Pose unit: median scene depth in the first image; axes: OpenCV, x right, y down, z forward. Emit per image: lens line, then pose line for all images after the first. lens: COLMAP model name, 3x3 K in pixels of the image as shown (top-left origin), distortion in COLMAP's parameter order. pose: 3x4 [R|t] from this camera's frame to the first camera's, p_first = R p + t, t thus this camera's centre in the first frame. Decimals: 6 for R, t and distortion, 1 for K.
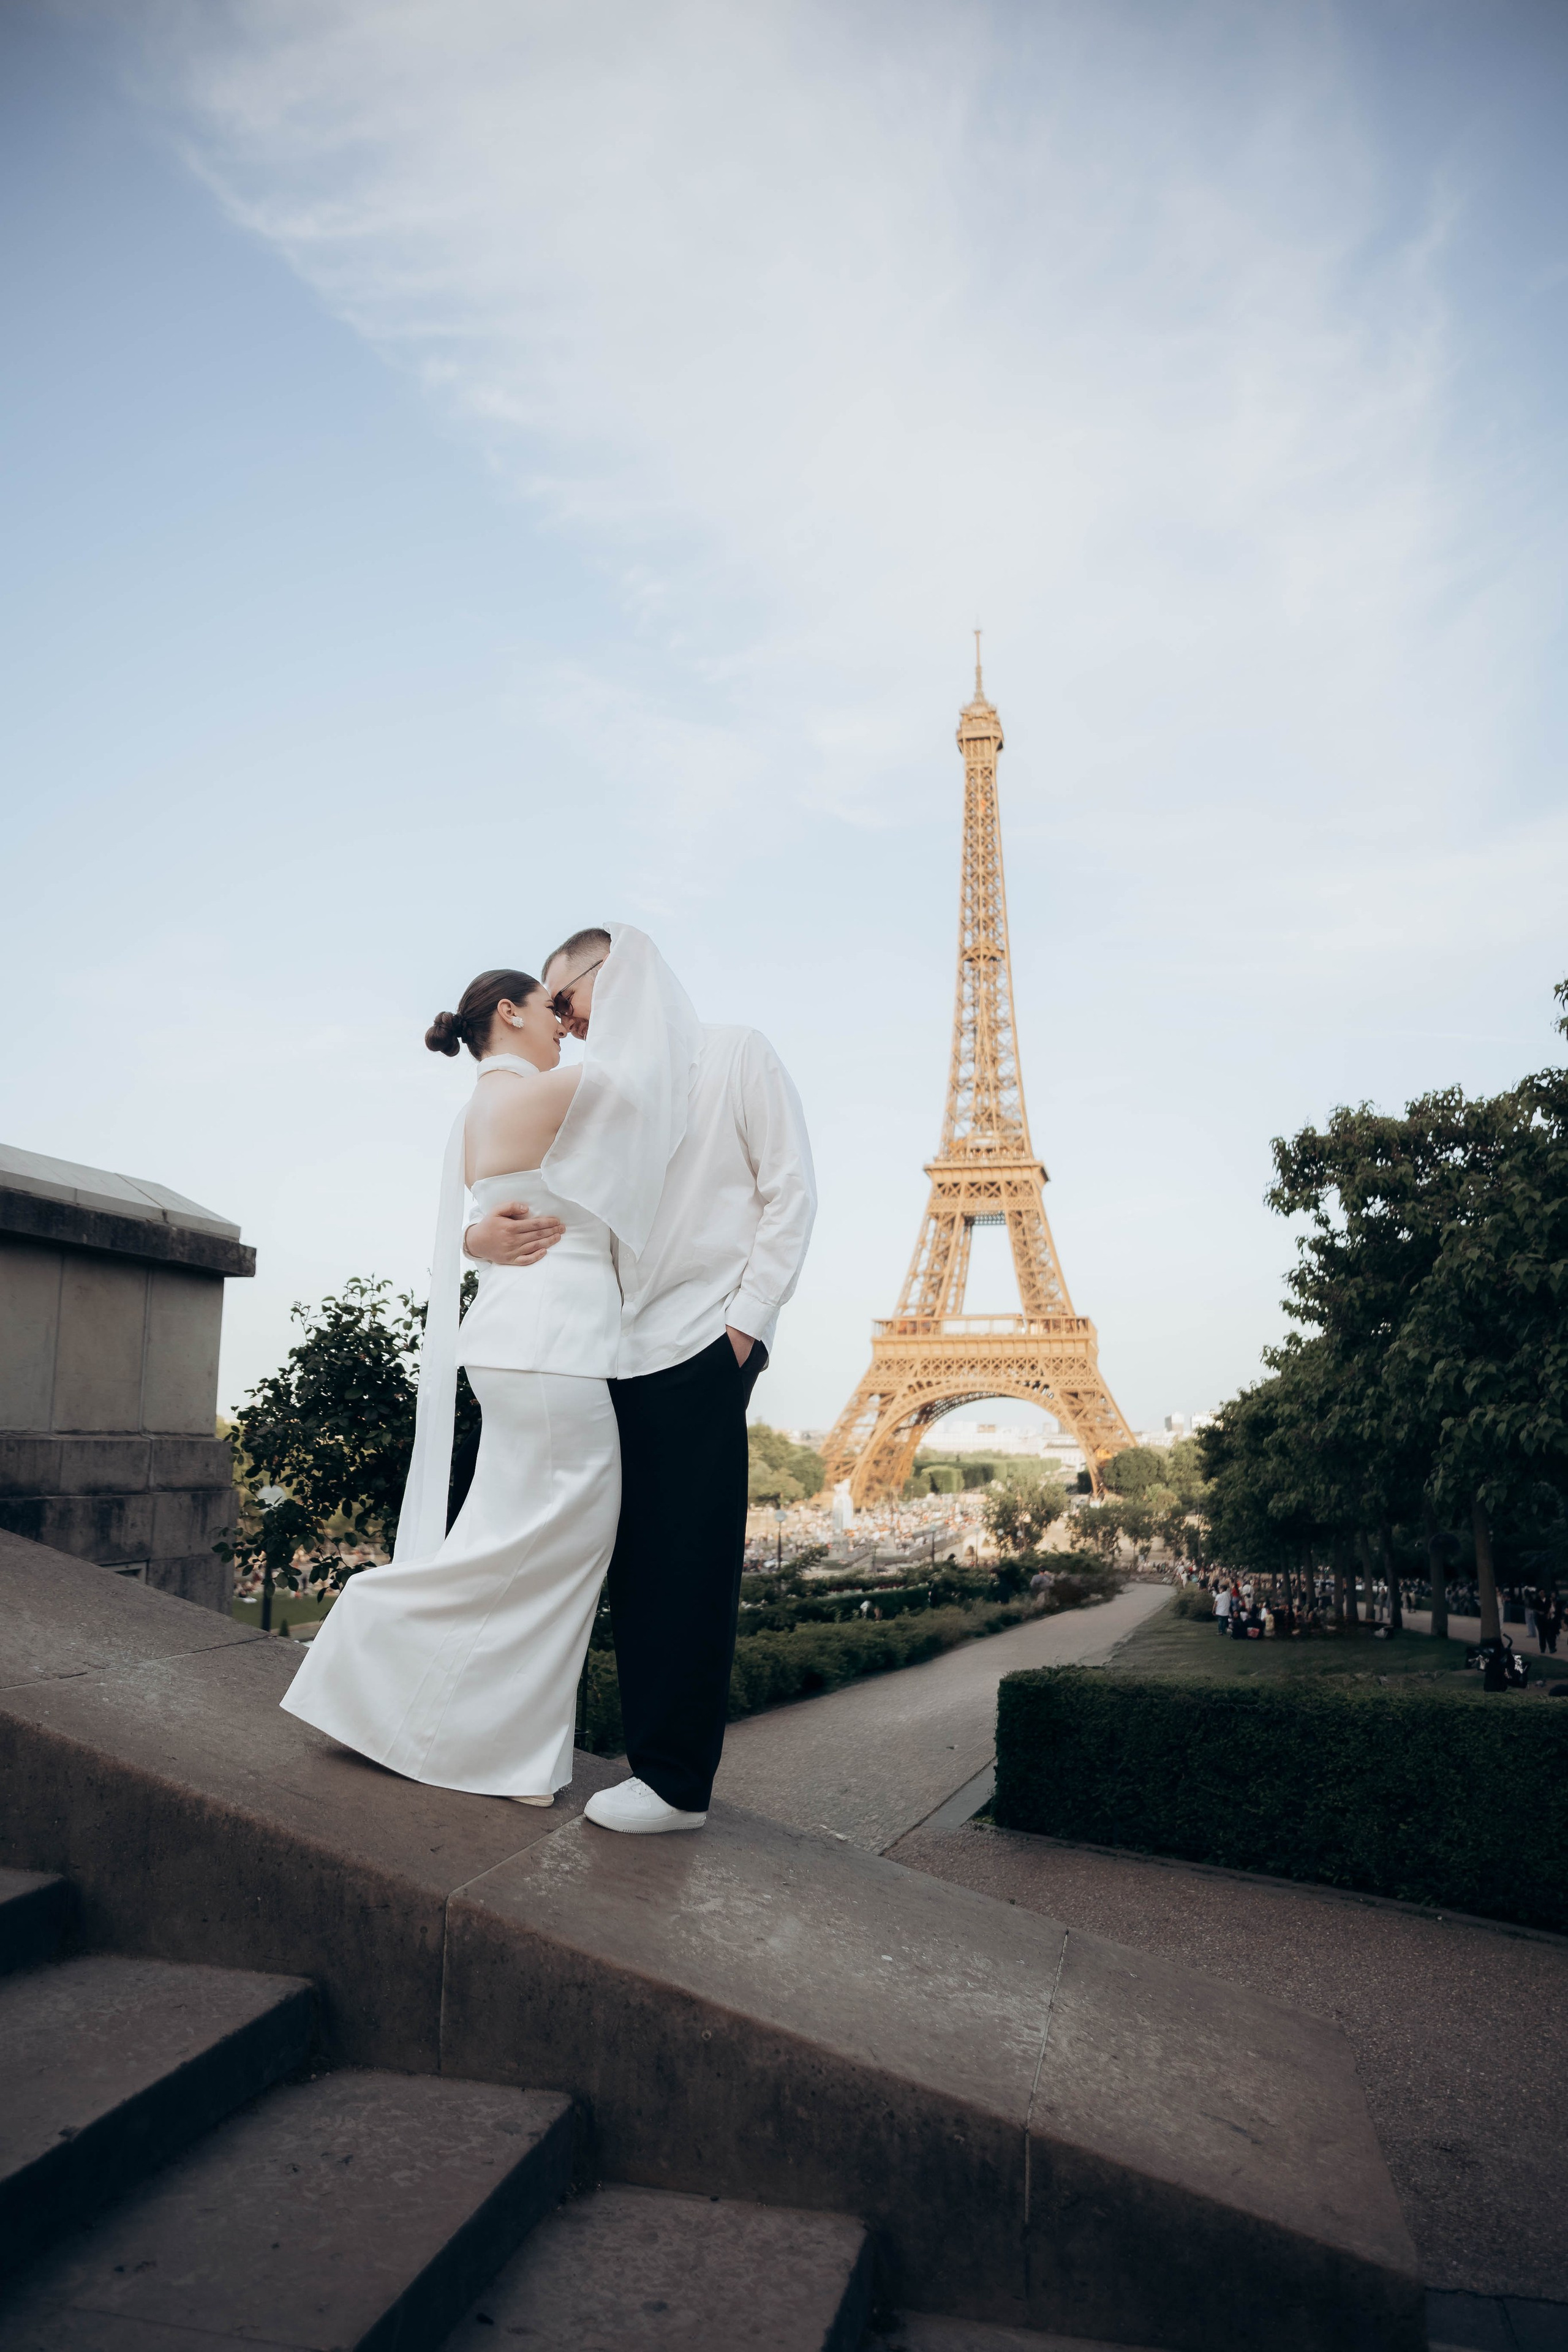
lens RADIAL K [[1683.2, 0, 784.0], [0, 1683.2, 1176.0], [0, 0, 1]] dist [-0.100595, 0.069387]
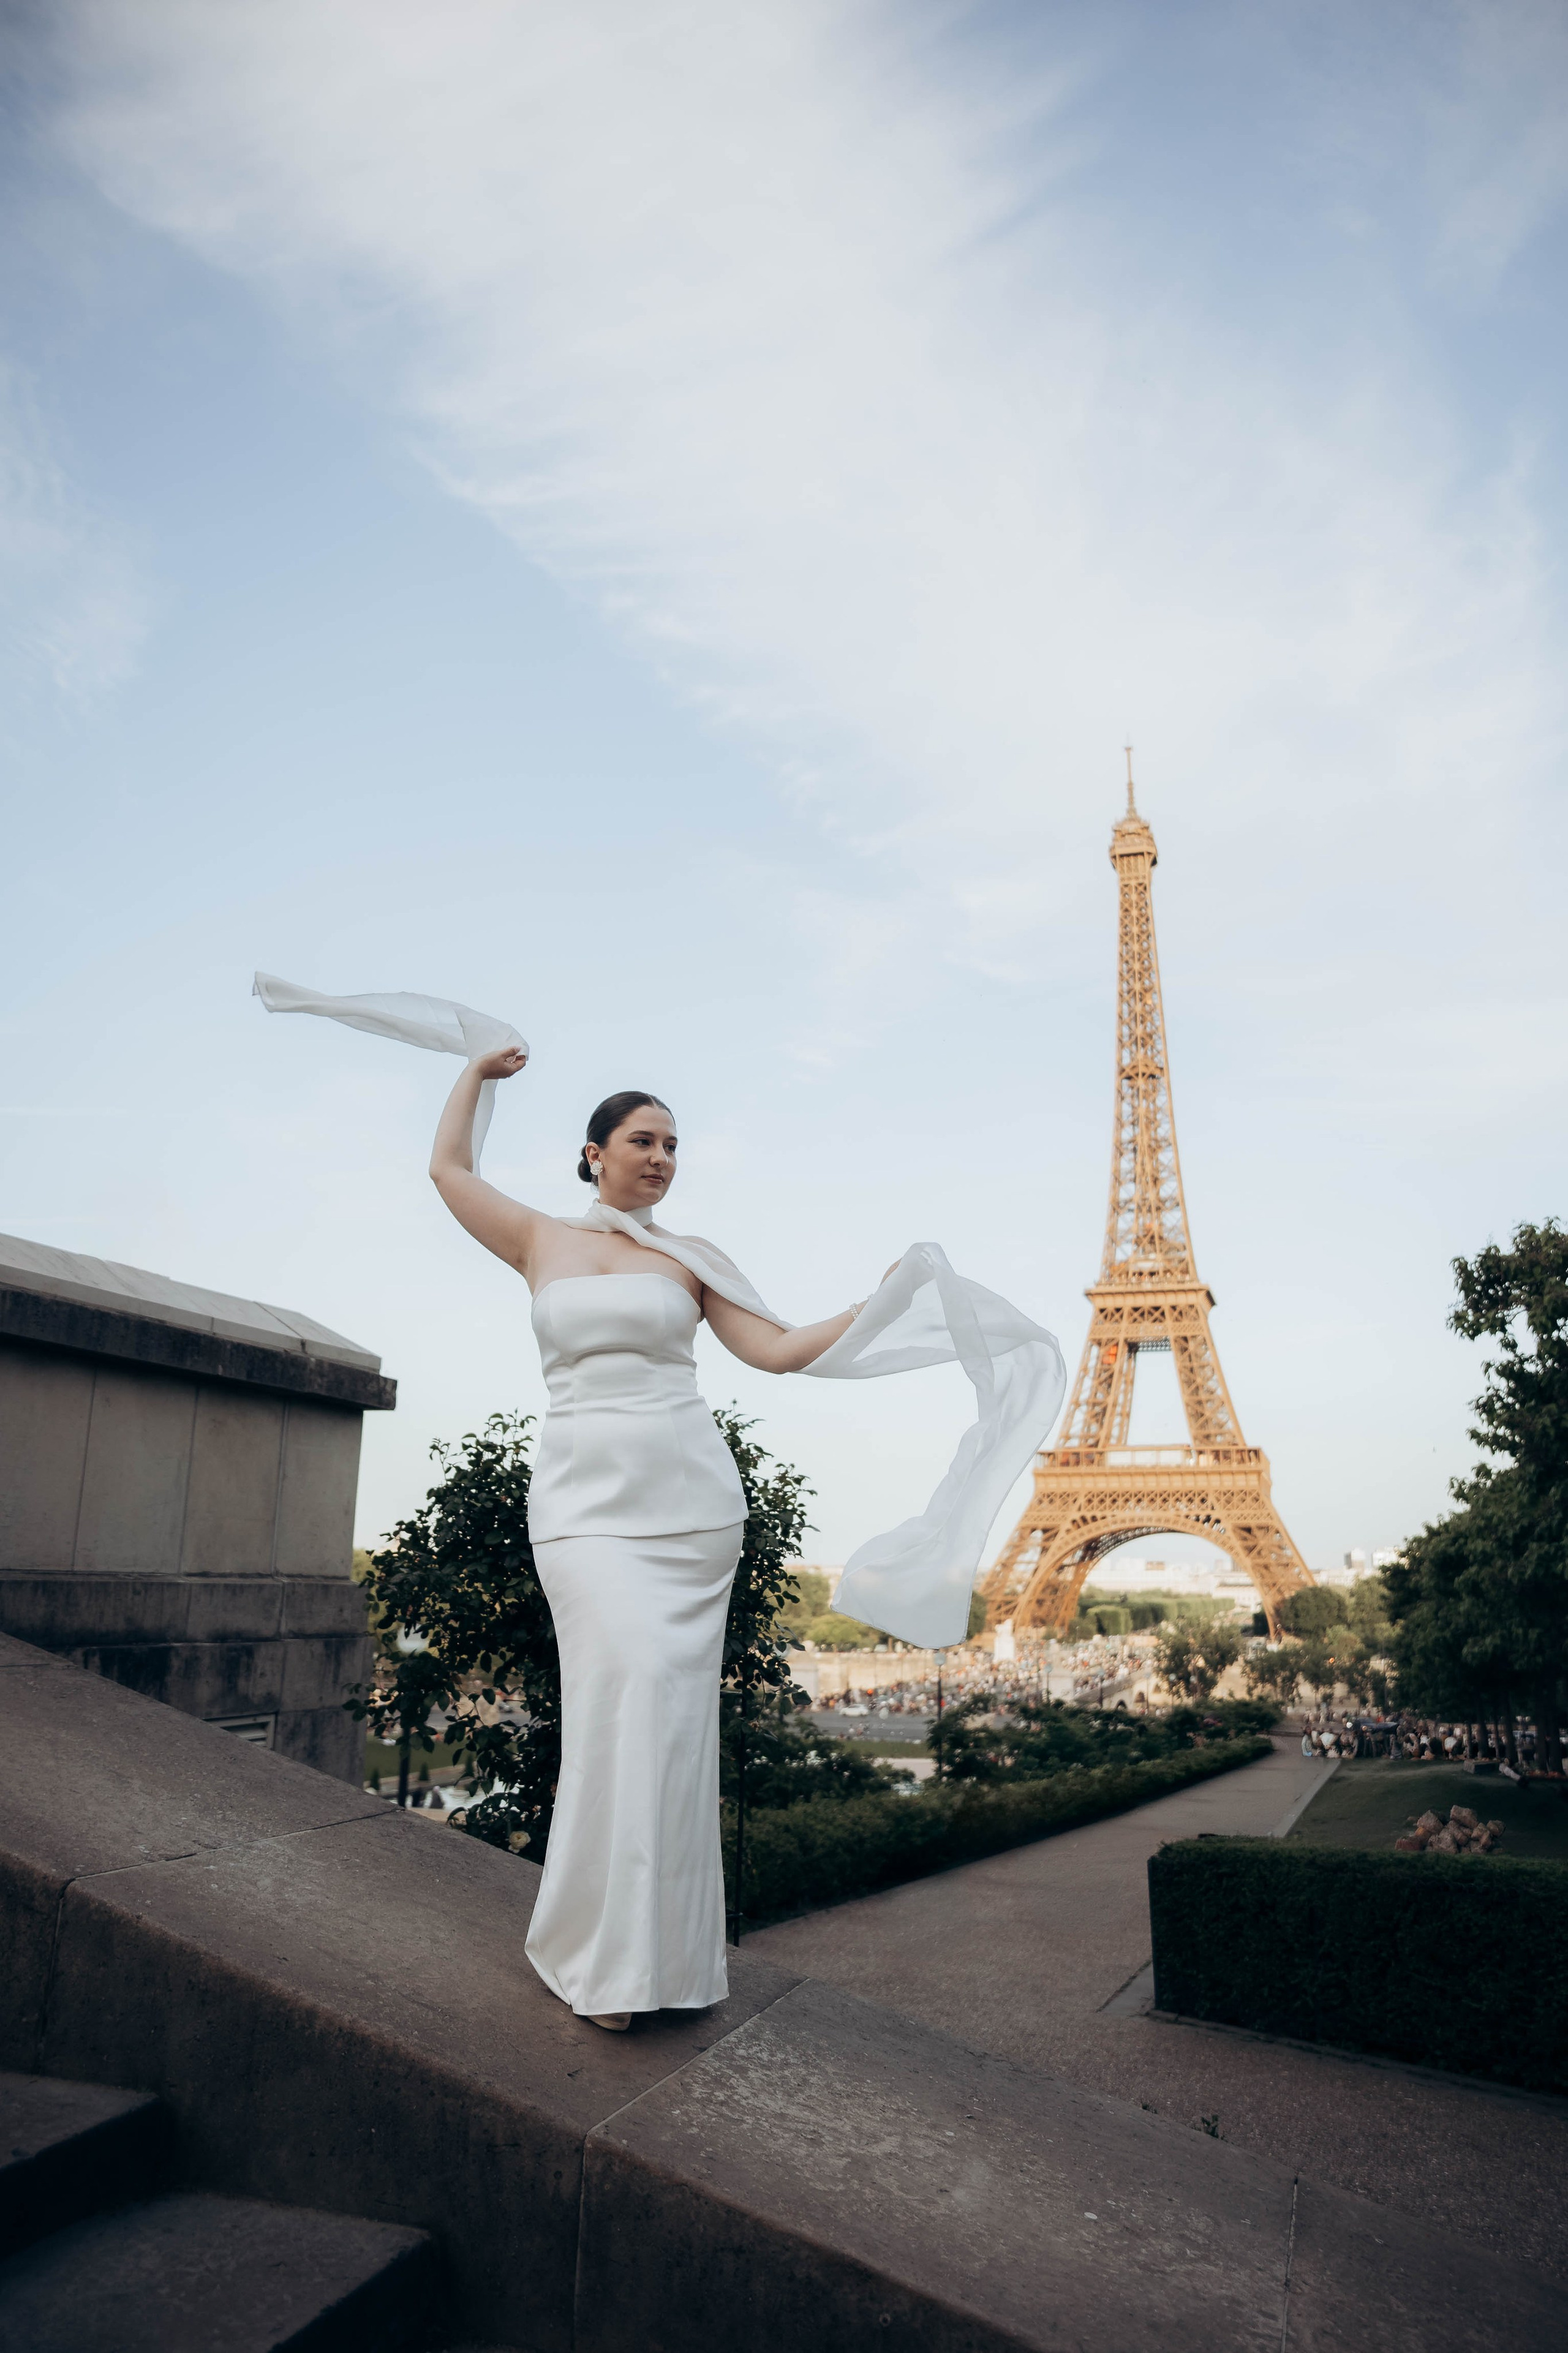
lens RADIAL K [[1703.9, 0, 813.0], [0, 1703.9, 1128.3], [0, 0, 1]] dist [-0.114873, 0.082771]
pose [[0.997400, -0.010660, -0.071269, -0.002406], [0.003410, 0.994872, -0.101087, -0.000648], [0.071981, 0.100581, 0.992322, 0.013285]]
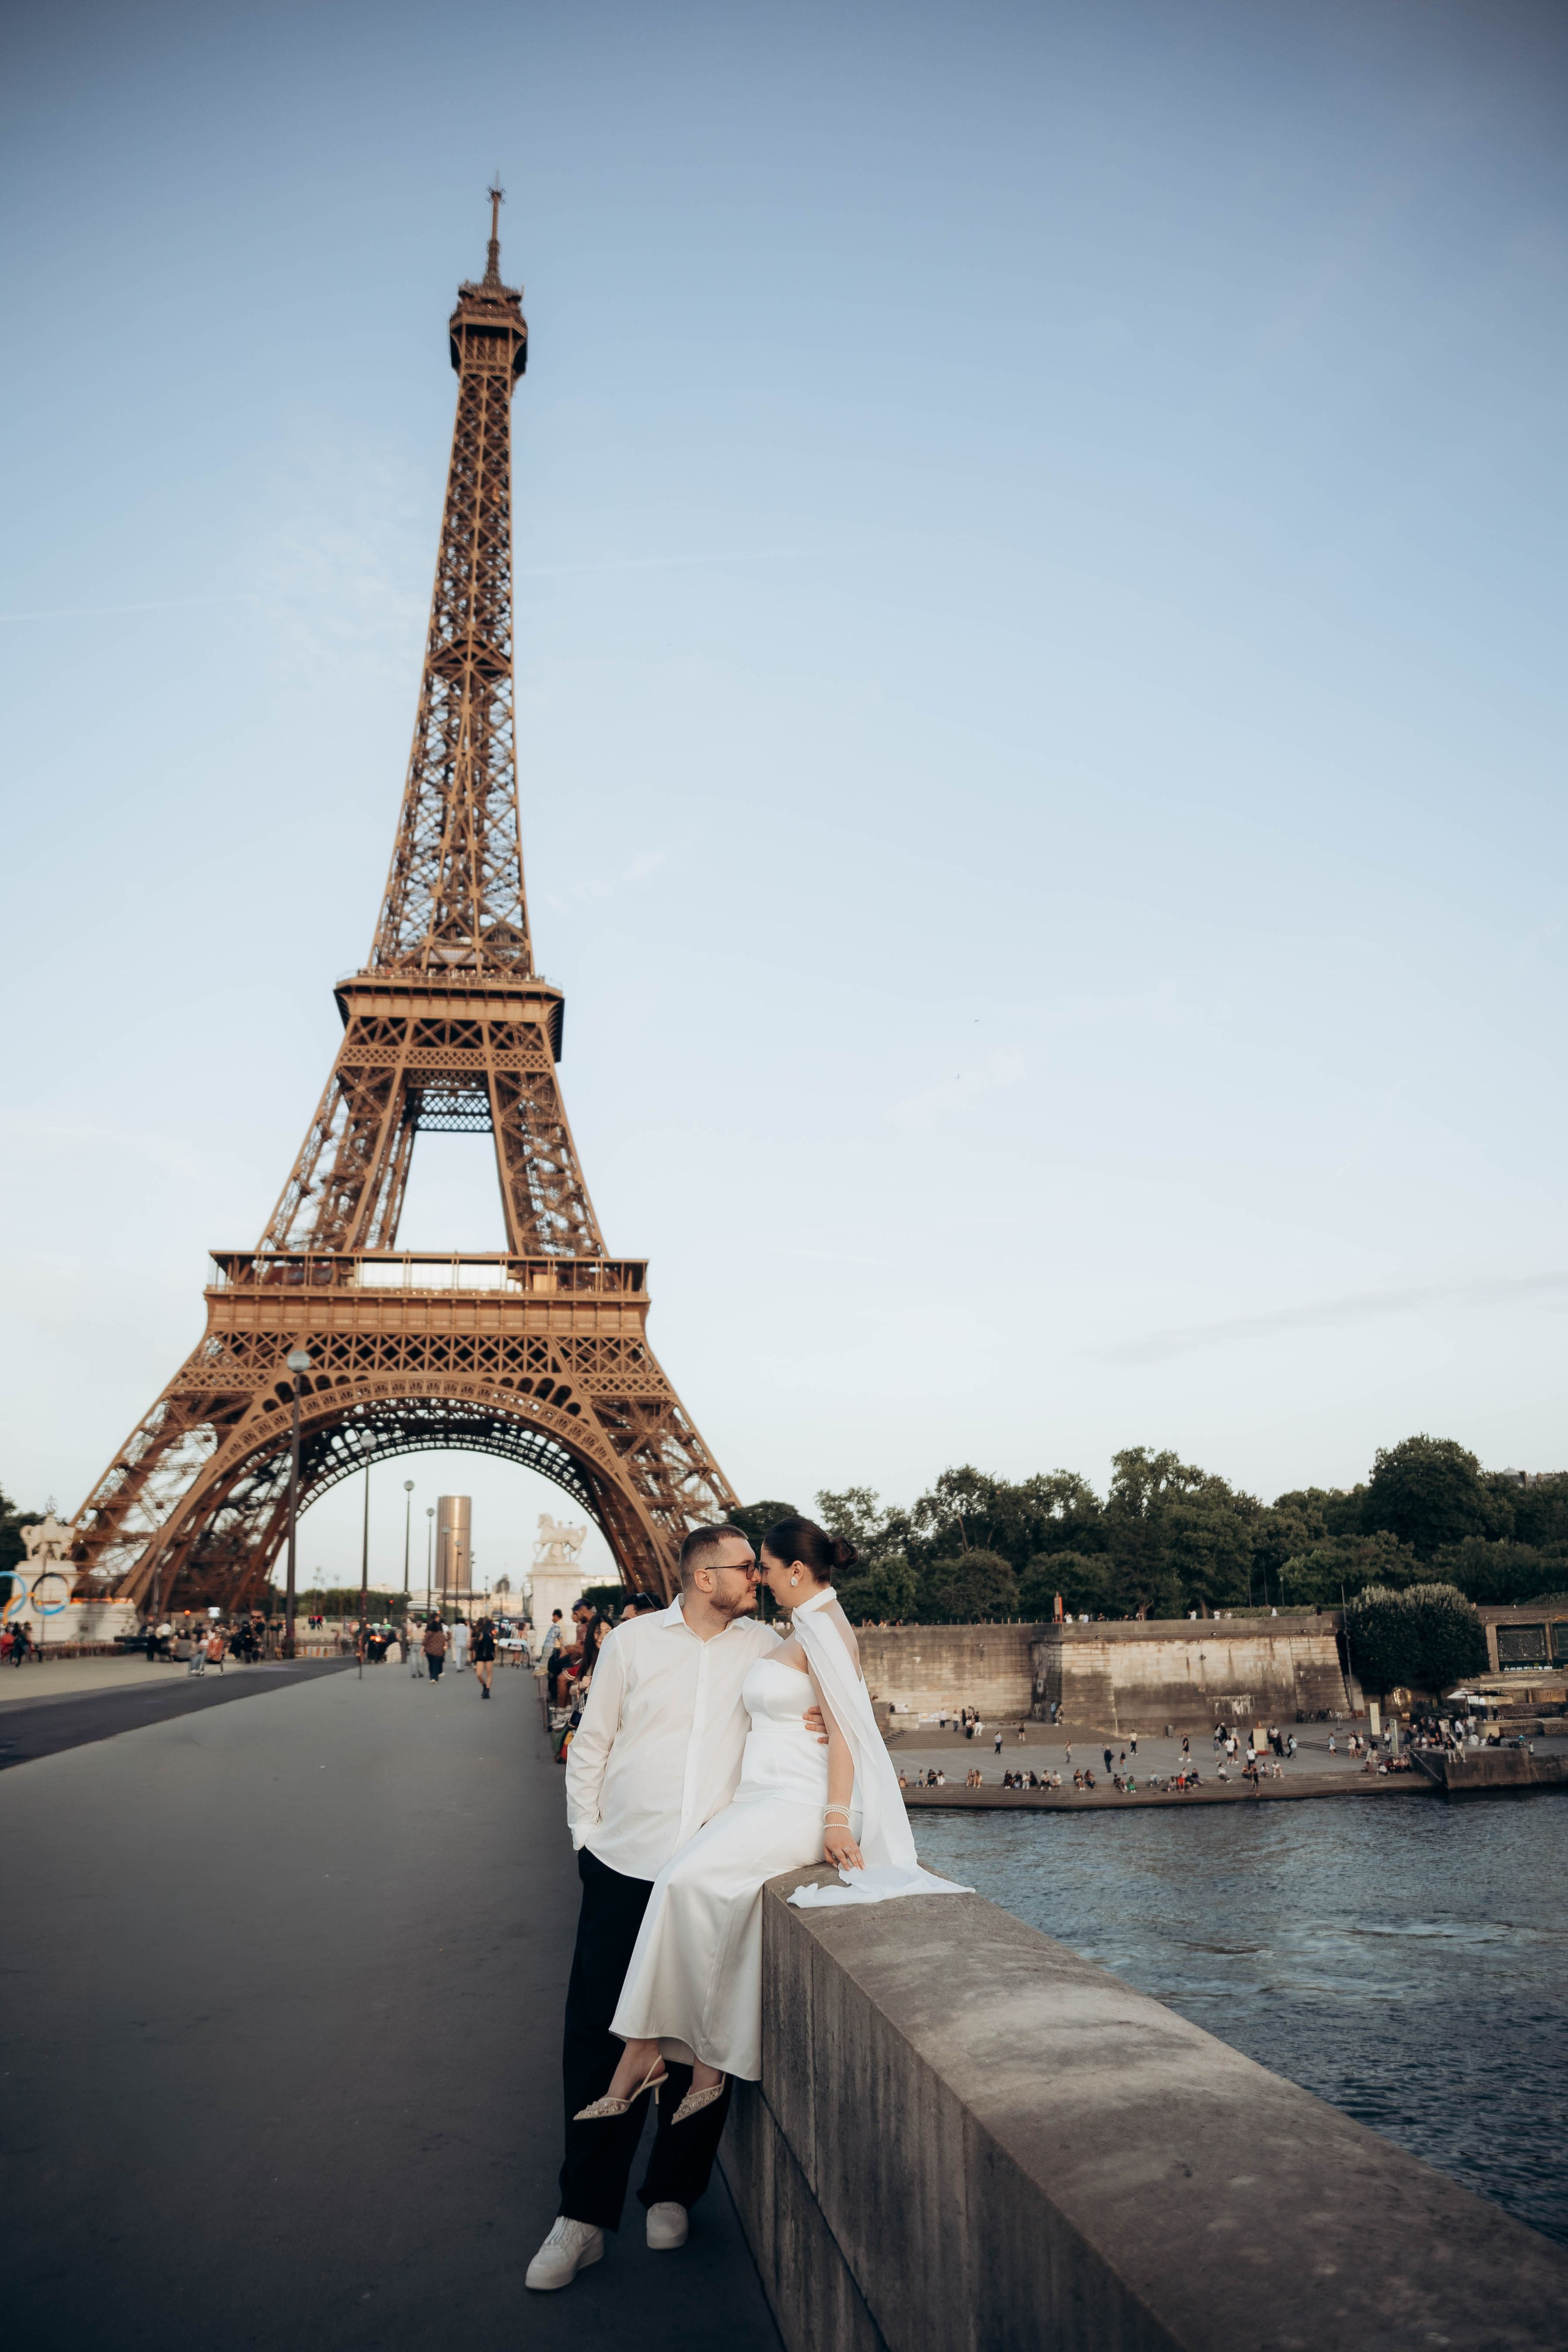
lens RADIAL K [[1624.6, 0, 784.0], [0, 1624.6, 1176.0], [0, 0, 1]] dist [-0.106670, 0.086380]
pose [[0.929508, 0.078447, 0.360362, 0.042208], [-0.040510, 0.992921, -0.111658, 0.122629], [-0.366570, 0.089189, 0.926106, 0.570525]]
